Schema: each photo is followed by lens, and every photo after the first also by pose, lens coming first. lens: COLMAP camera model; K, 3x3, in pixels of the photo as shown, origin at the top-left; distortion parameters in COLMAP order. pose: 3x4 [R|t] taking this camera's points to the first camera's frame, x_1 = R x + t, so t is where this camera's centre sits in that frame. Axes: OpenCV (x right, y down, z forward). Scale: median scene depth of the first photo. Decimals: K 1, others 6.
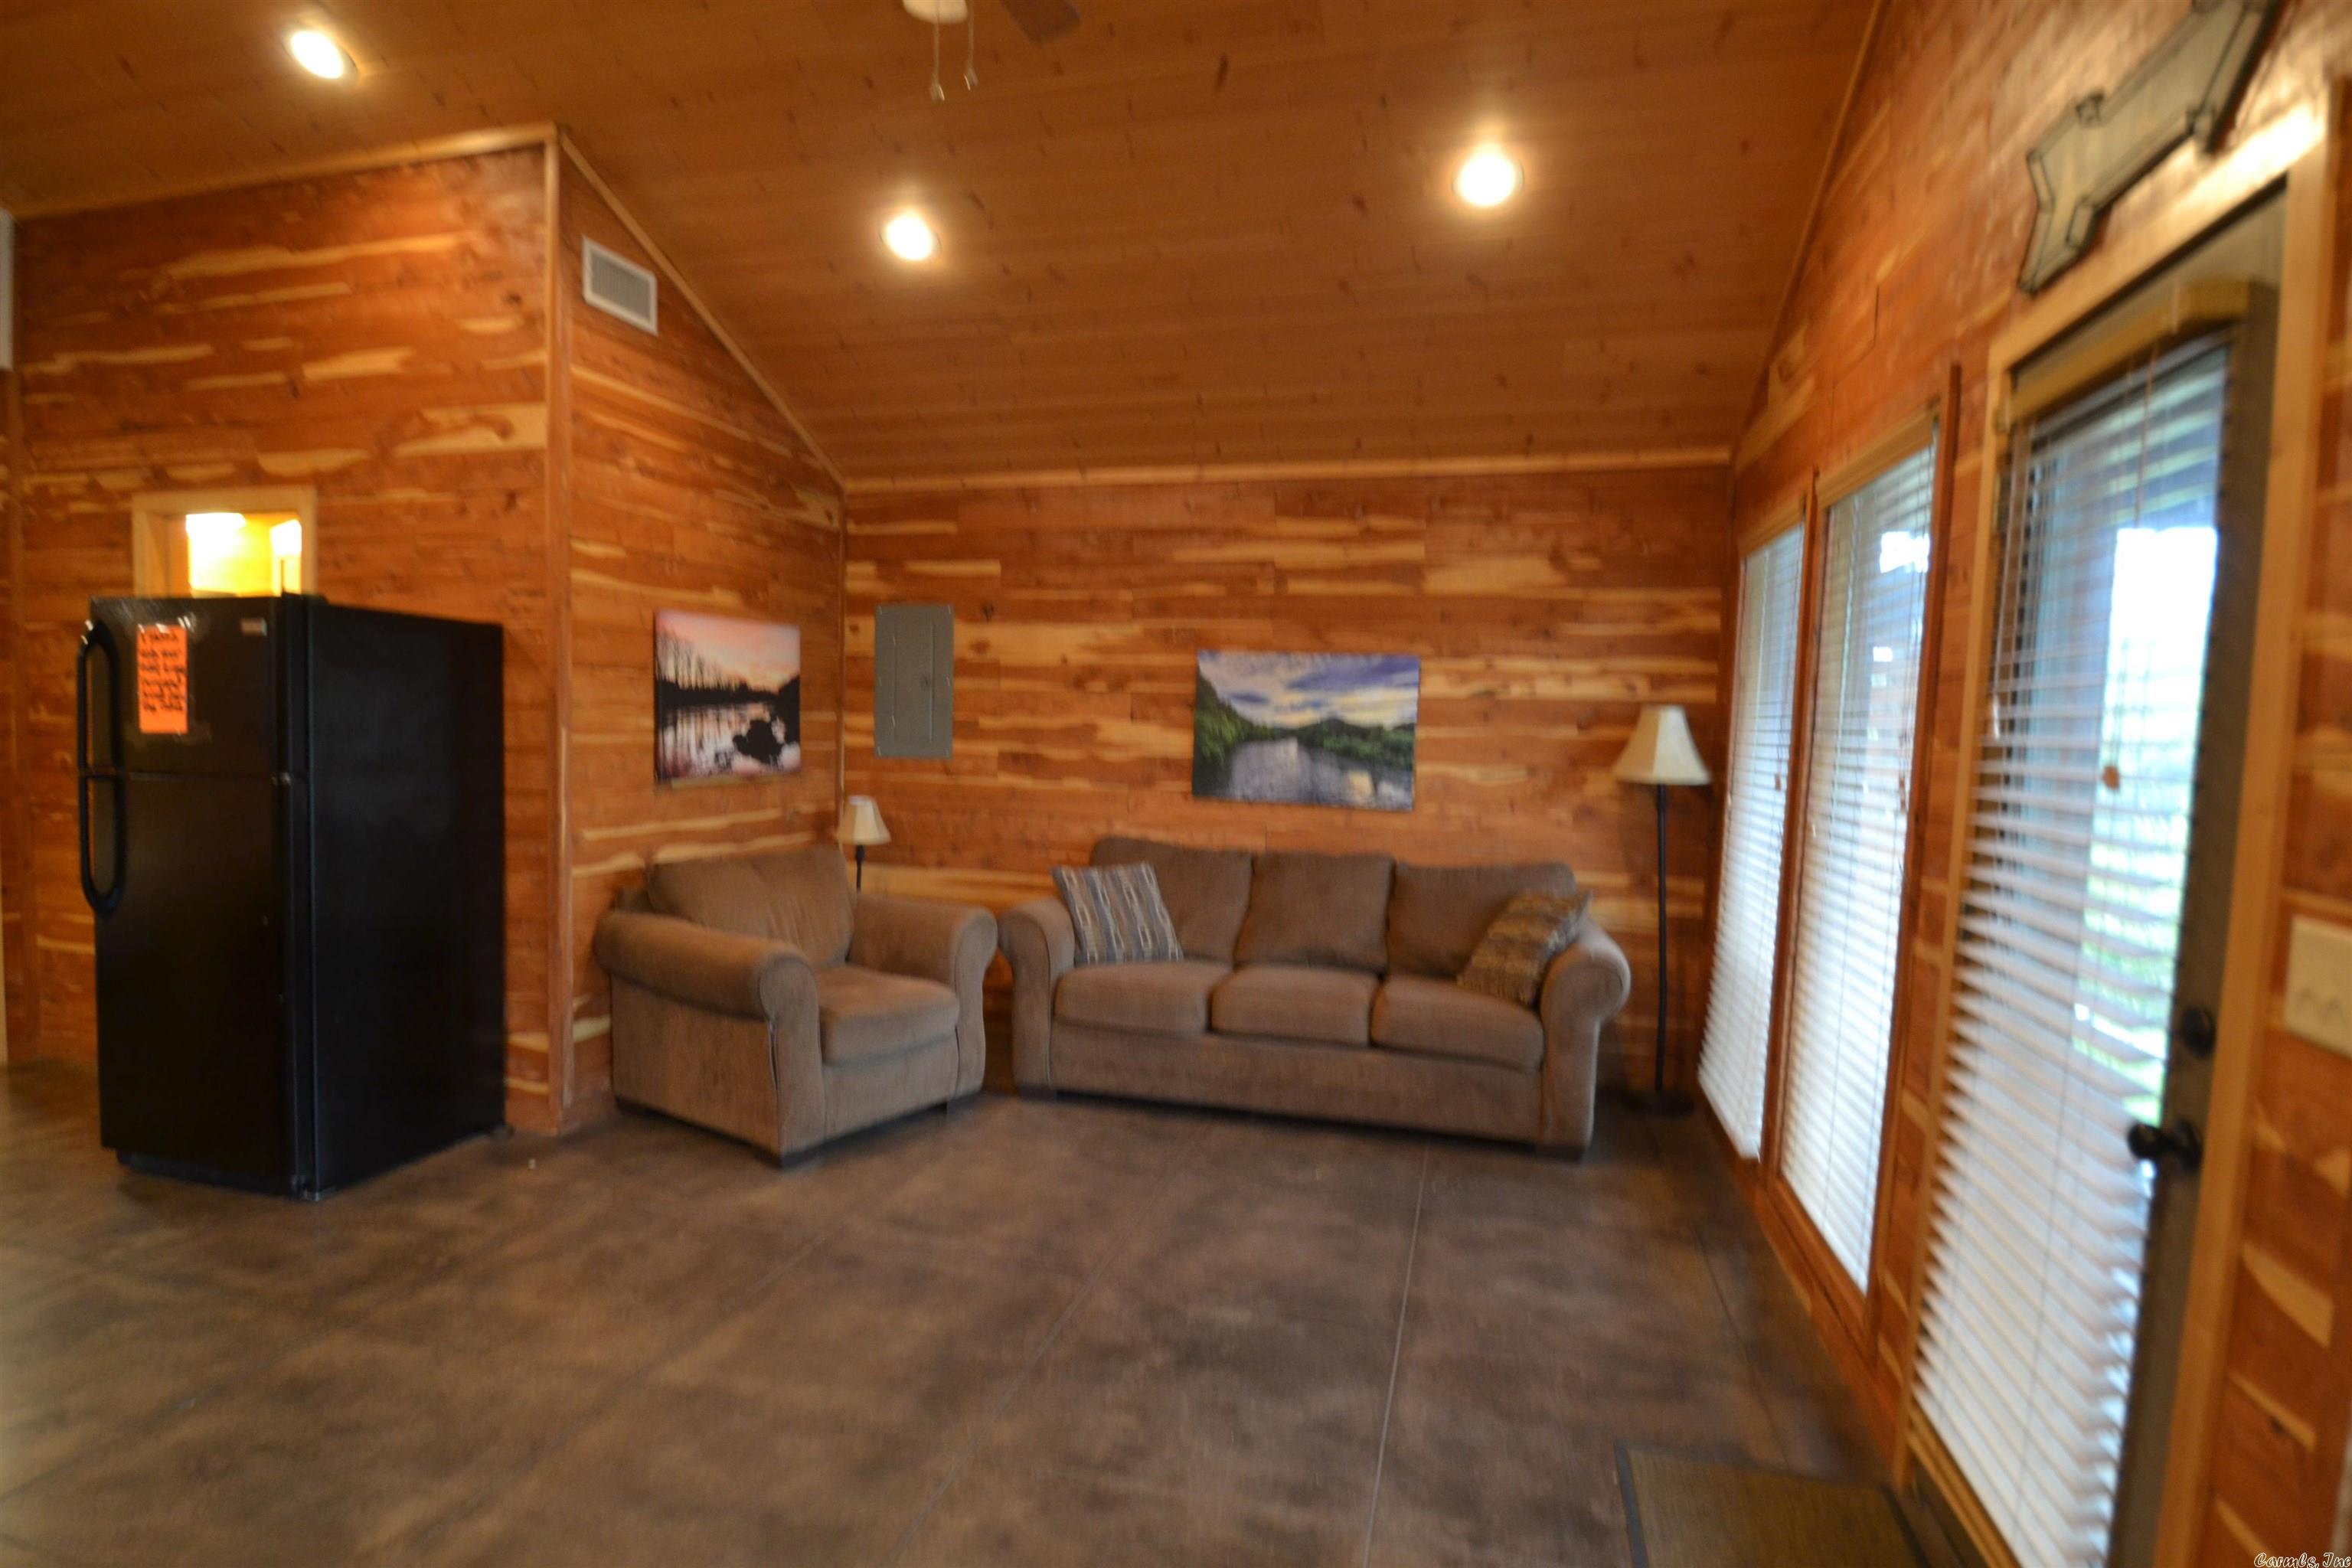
lens RADIAL K [[1207.9, 0, 1156.4], [0, 1207.9, 795.9], [0, 0, 1]] dist [-0.001448, -0.016012]
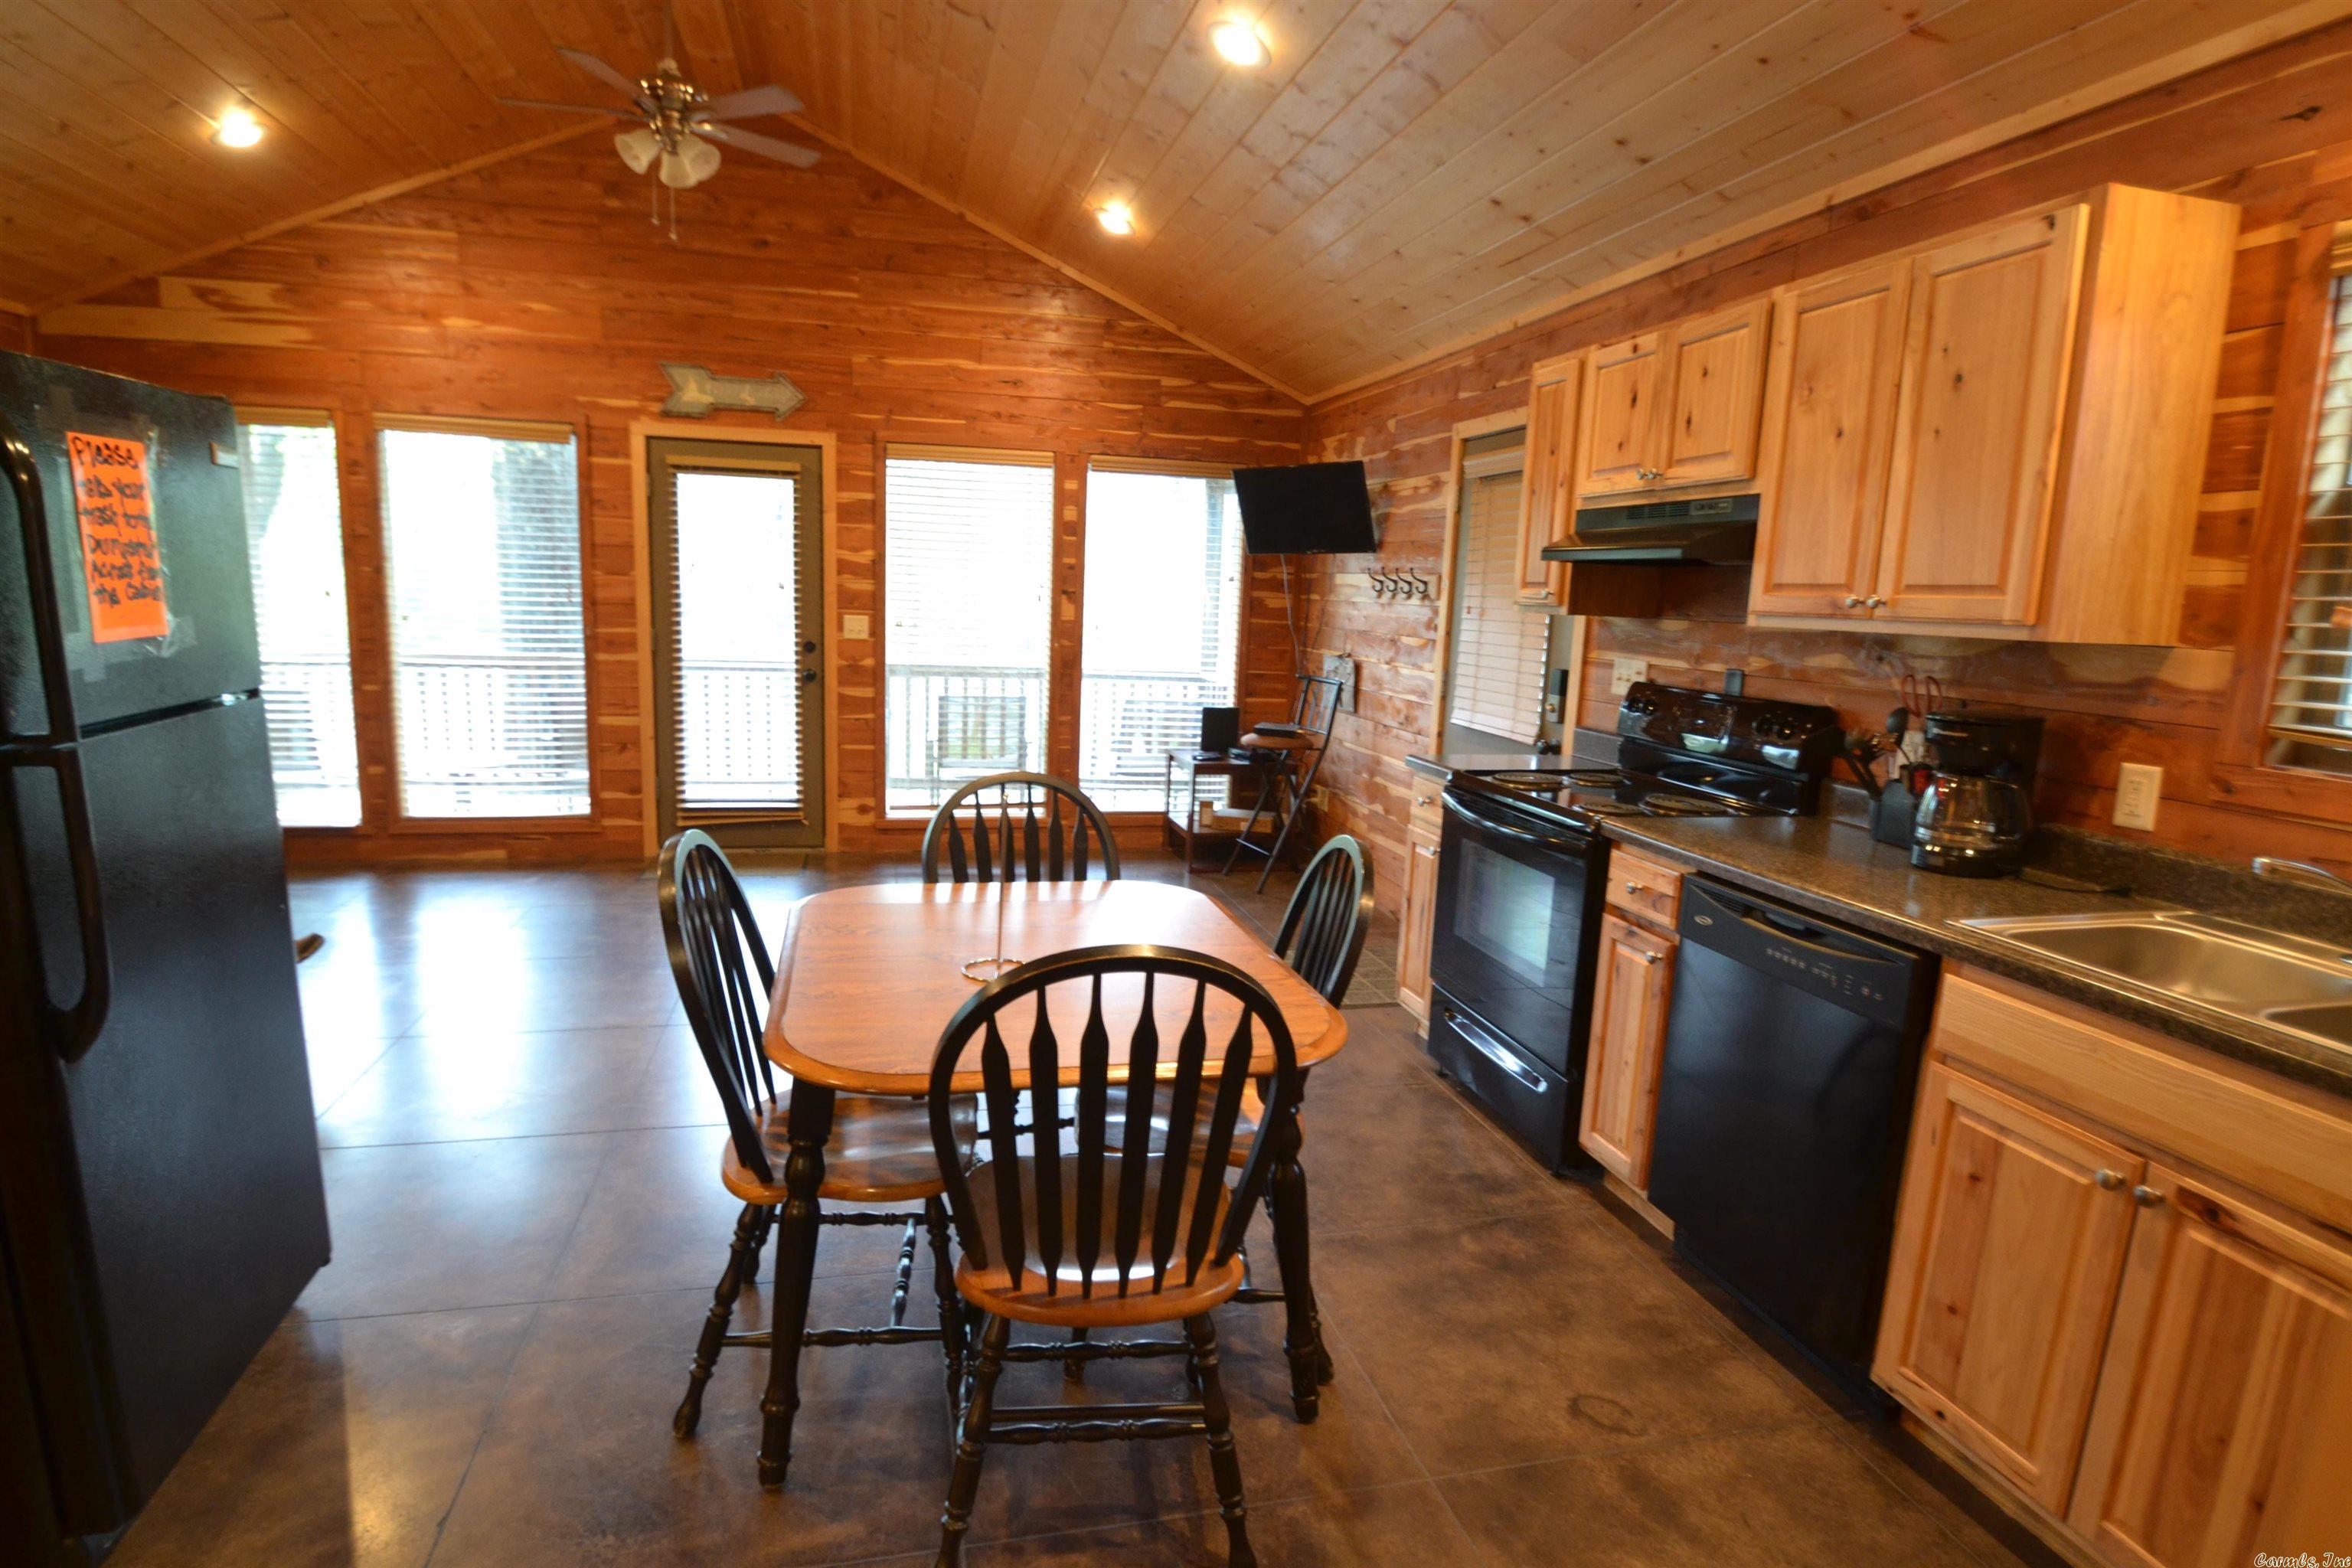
lens RADIAL K [[1207.9, 0, 1154.7], [0, 1207.9, 805.2], [0, 0, 1]] dist [-0.001448, -0.016012]
pose [[-0.474016, -0.199696, 0.857572, -1.060781], [0.006472, 0.973126, 0.230181, -0.070871], [-0.880492, 0.114659, -0.459985, 0.596418]]
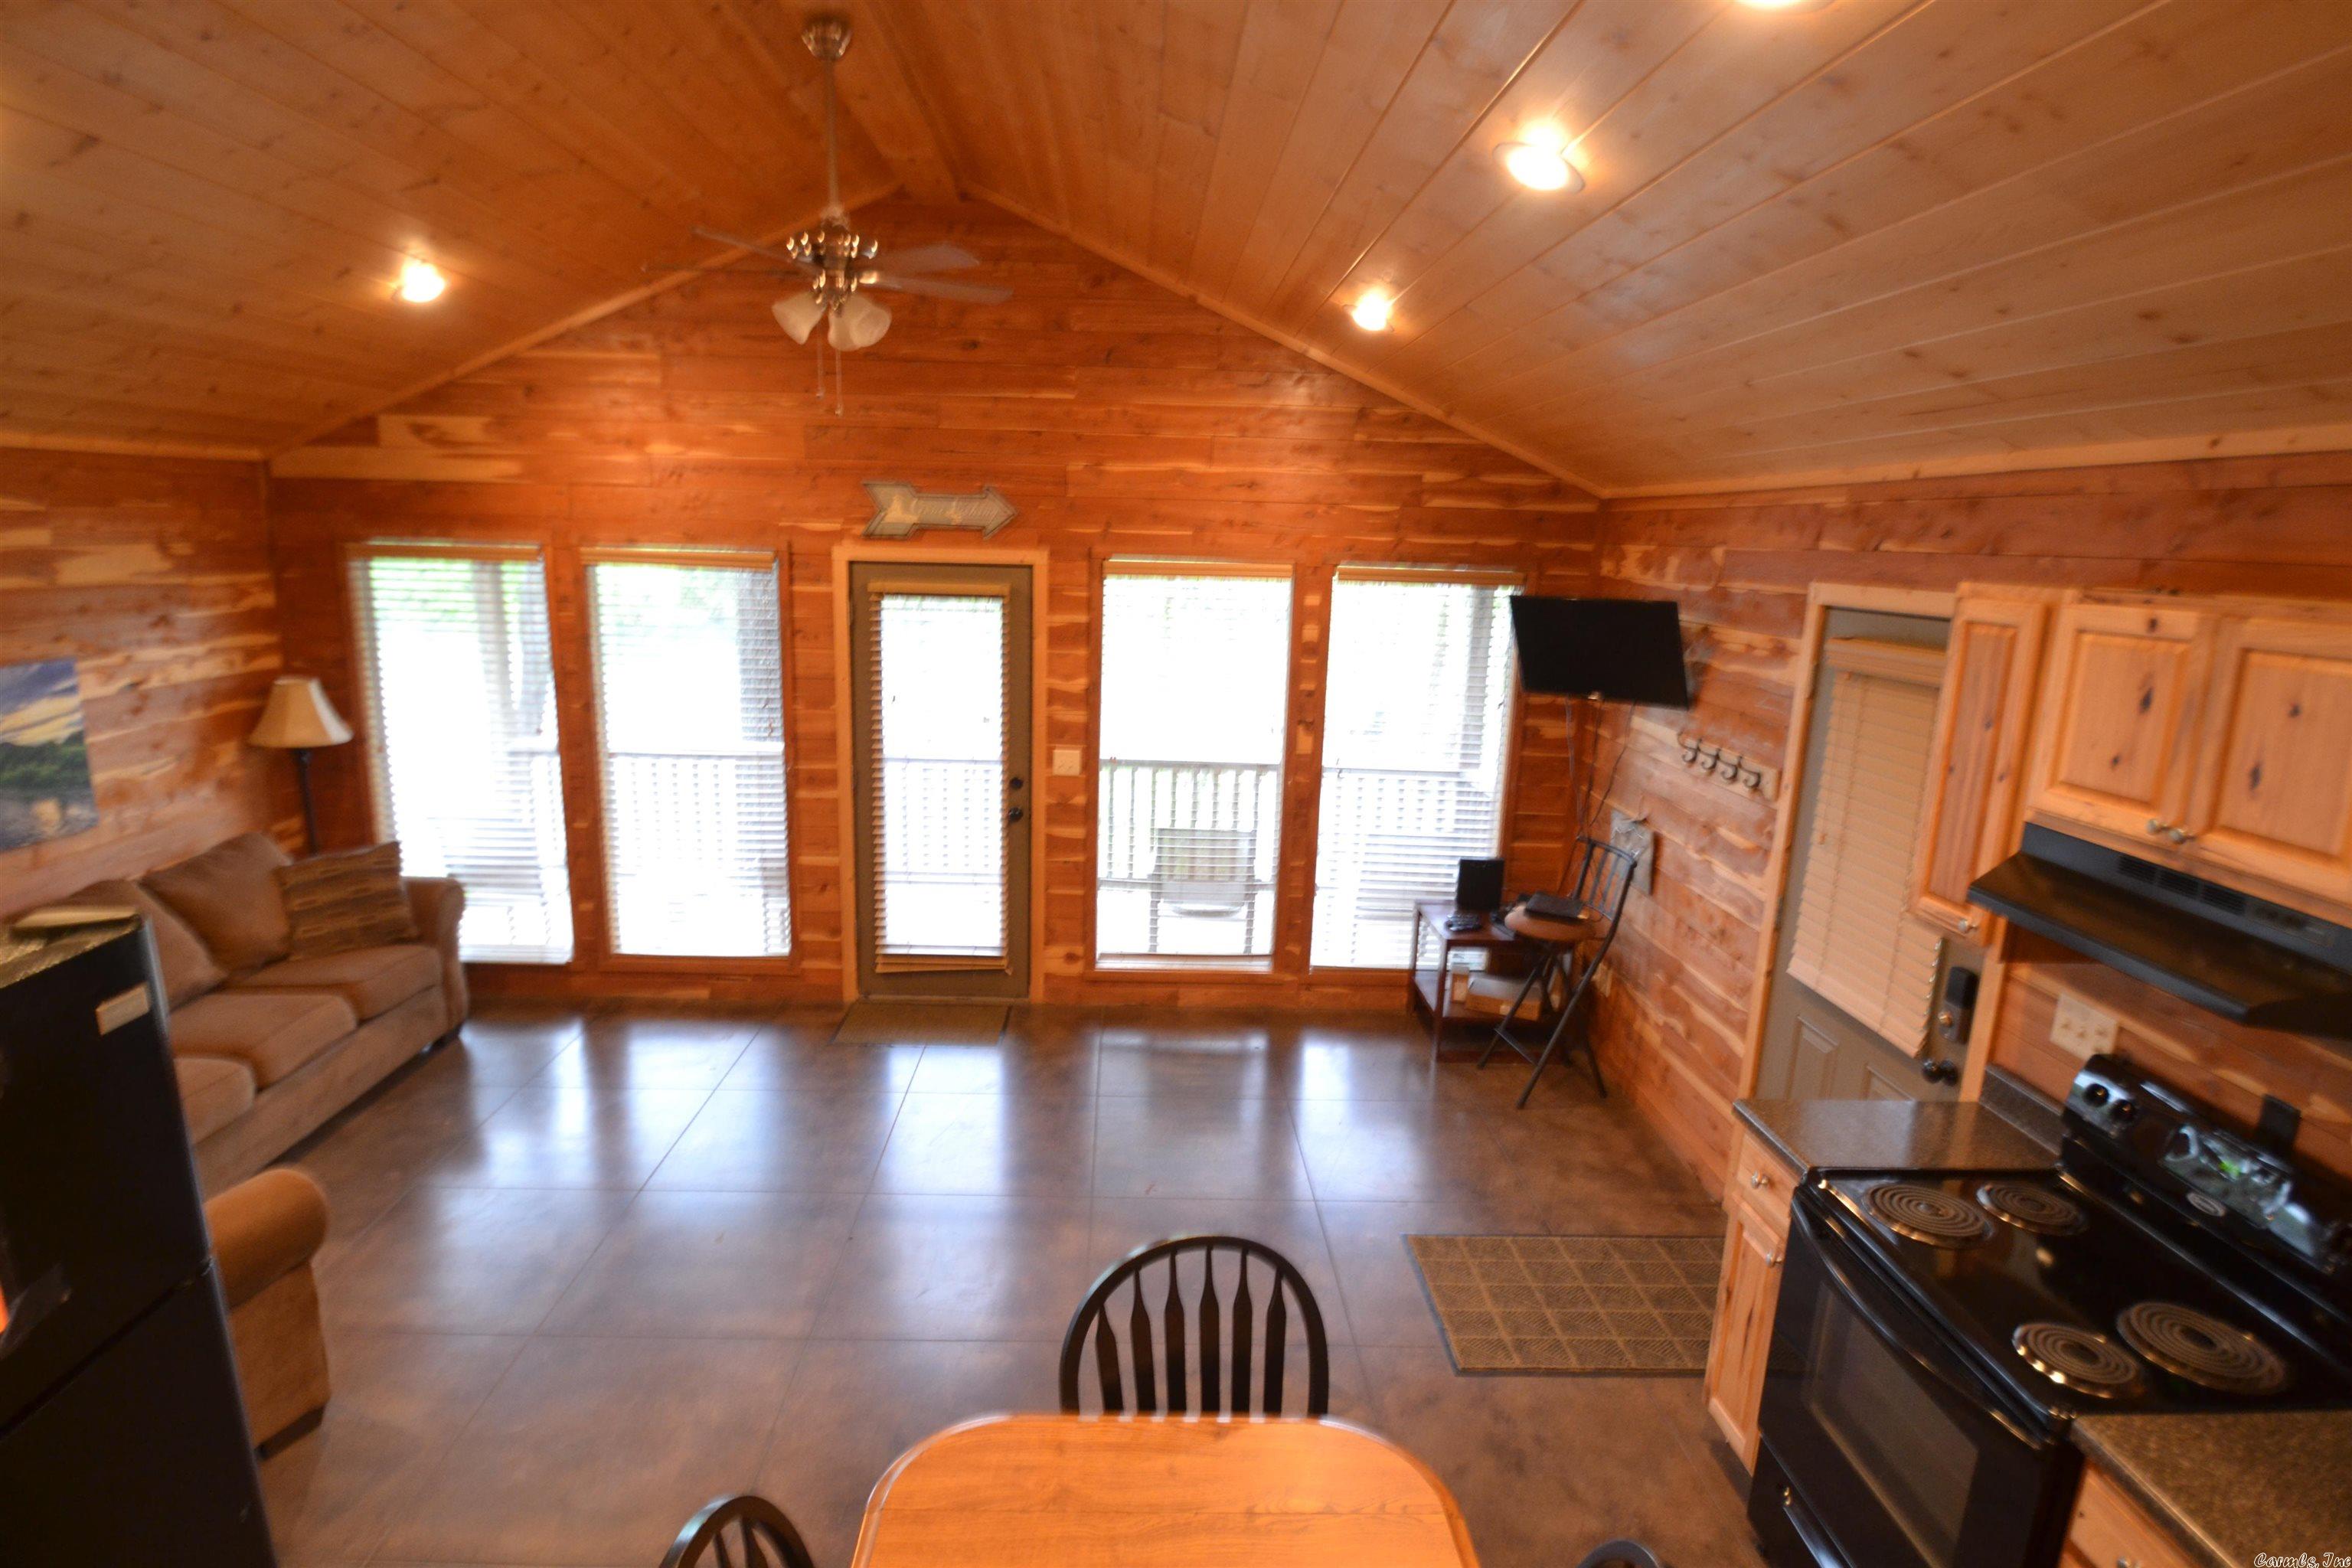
lens RADIAL K [[1207.9, 0, 1154.4], [0, 1207.9, 802.1], [0, 0, 1]] dist [-0.001448, -0.016012]
pose [[-0.280821, -0.242359, 0.928656, -0.875762], [0.027553, 0.965157, 0.260217, -0.226124], [-0.959365, 0.098661, -0.264359, 0.491101]]
